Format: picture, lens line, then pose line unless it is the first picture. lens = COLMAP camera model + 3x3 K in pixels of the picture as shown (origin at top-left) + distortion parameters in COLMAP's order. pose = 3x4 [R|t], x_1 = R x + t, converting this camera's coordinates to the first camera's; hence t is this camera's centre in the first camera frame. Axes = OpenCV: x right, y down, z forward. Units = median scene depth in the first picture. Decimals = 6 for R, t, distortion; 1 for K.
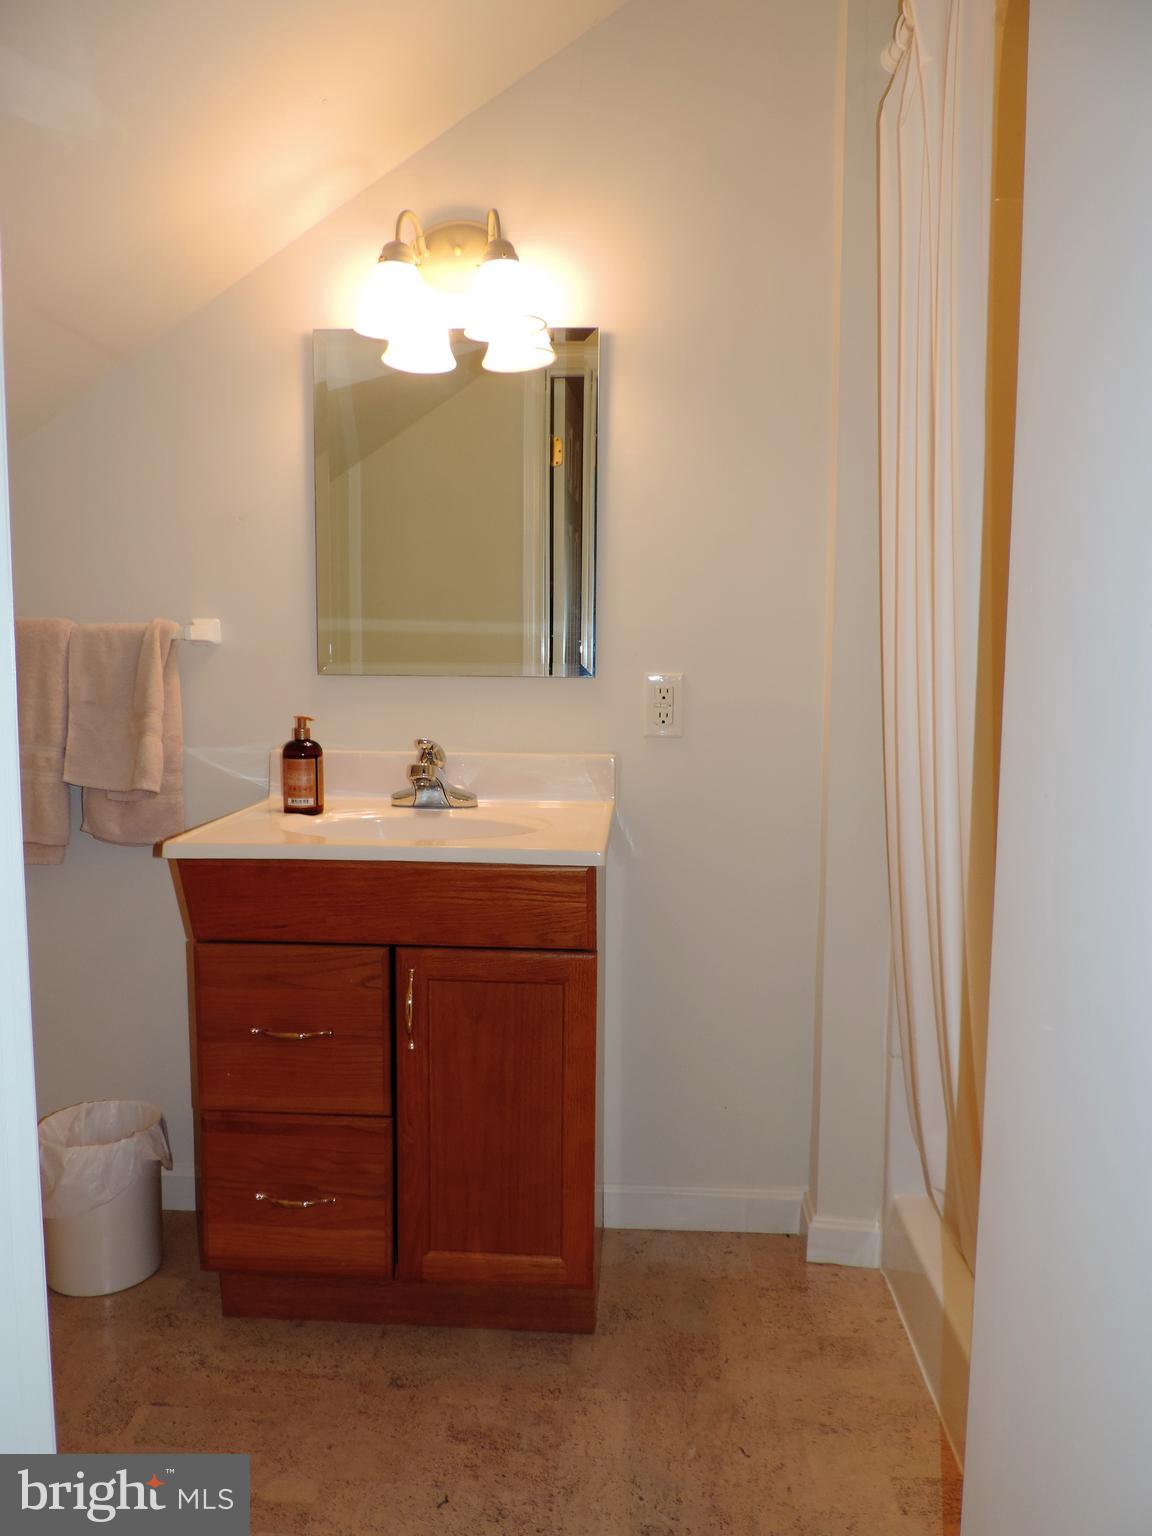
lens RADIAL K [[1098.4, 0, 576.0], [0, 1098.4, 768.0], [0, 0, 1]] dist [-0.018920, -0.005824]
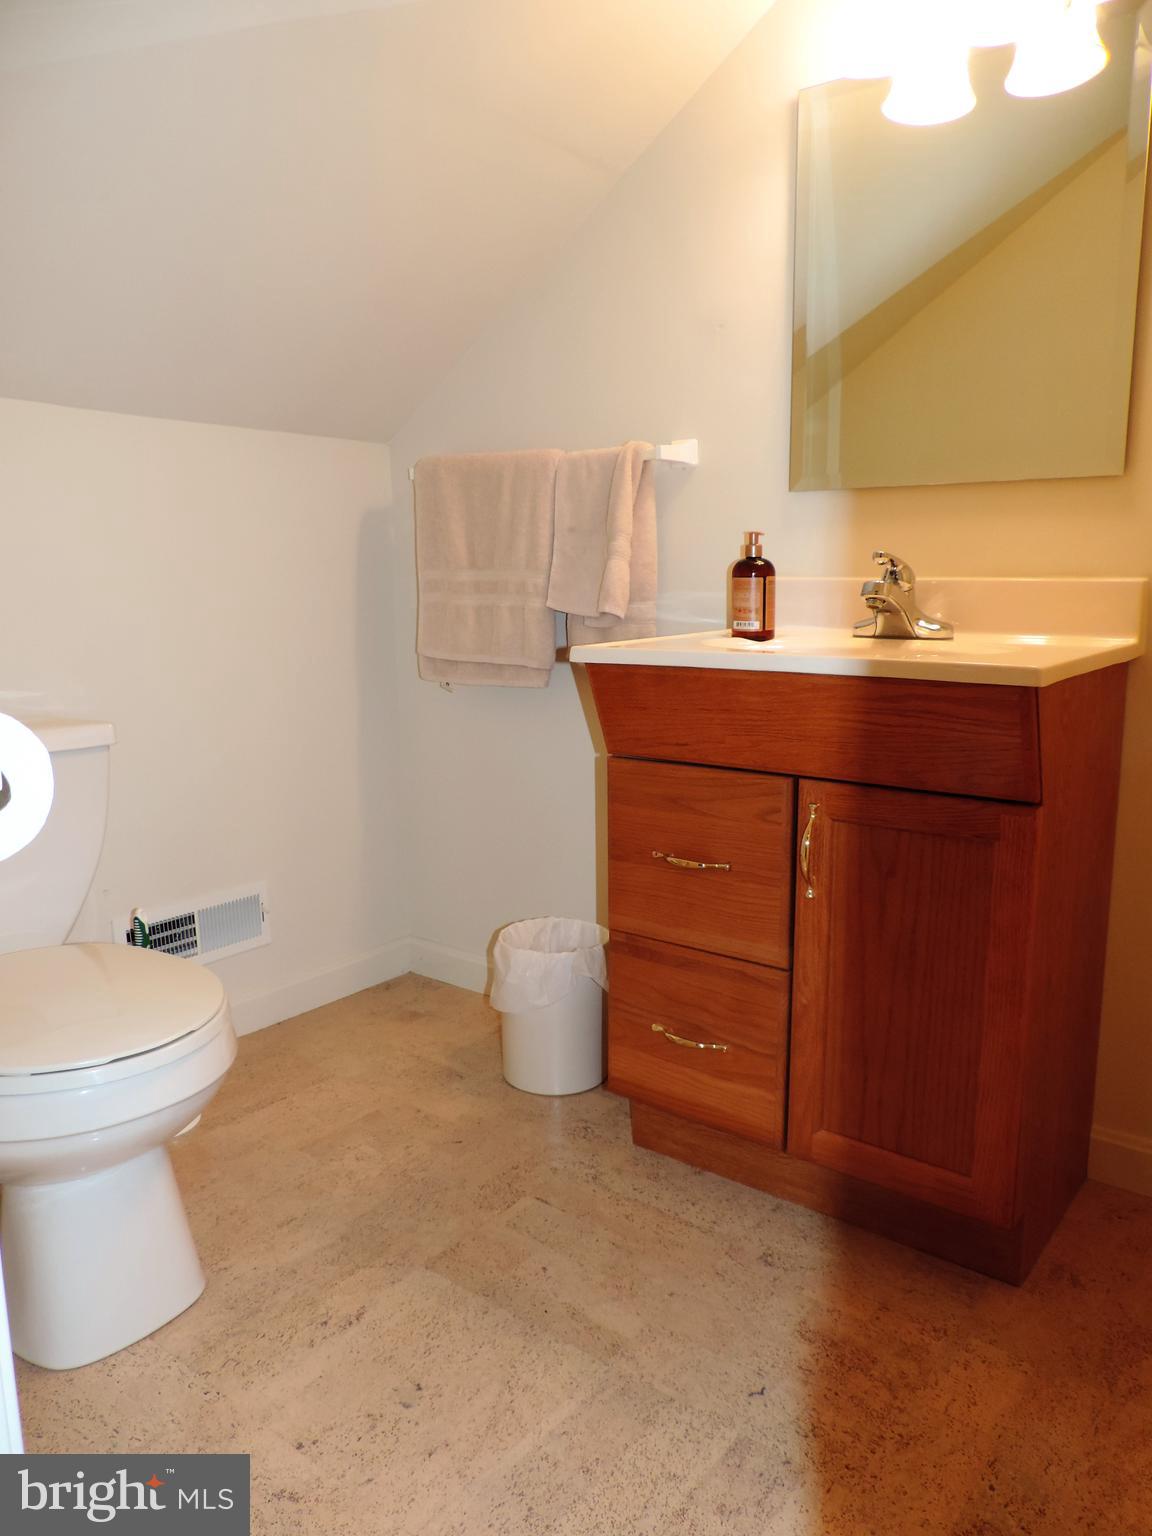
lens RADIAL K [[1098.4, 0, 576.0], [0, 1098.4, 768.0], [0, 0, 1]] dist [-0.018920, -0.005824]
pose [[0.822054, 0.083506, -0.563252, 0.175753], [-0.043358, 0.995496, 0.084309, 0.086817], [0.567756, -0.044885, 0.821973, 0.178320]]
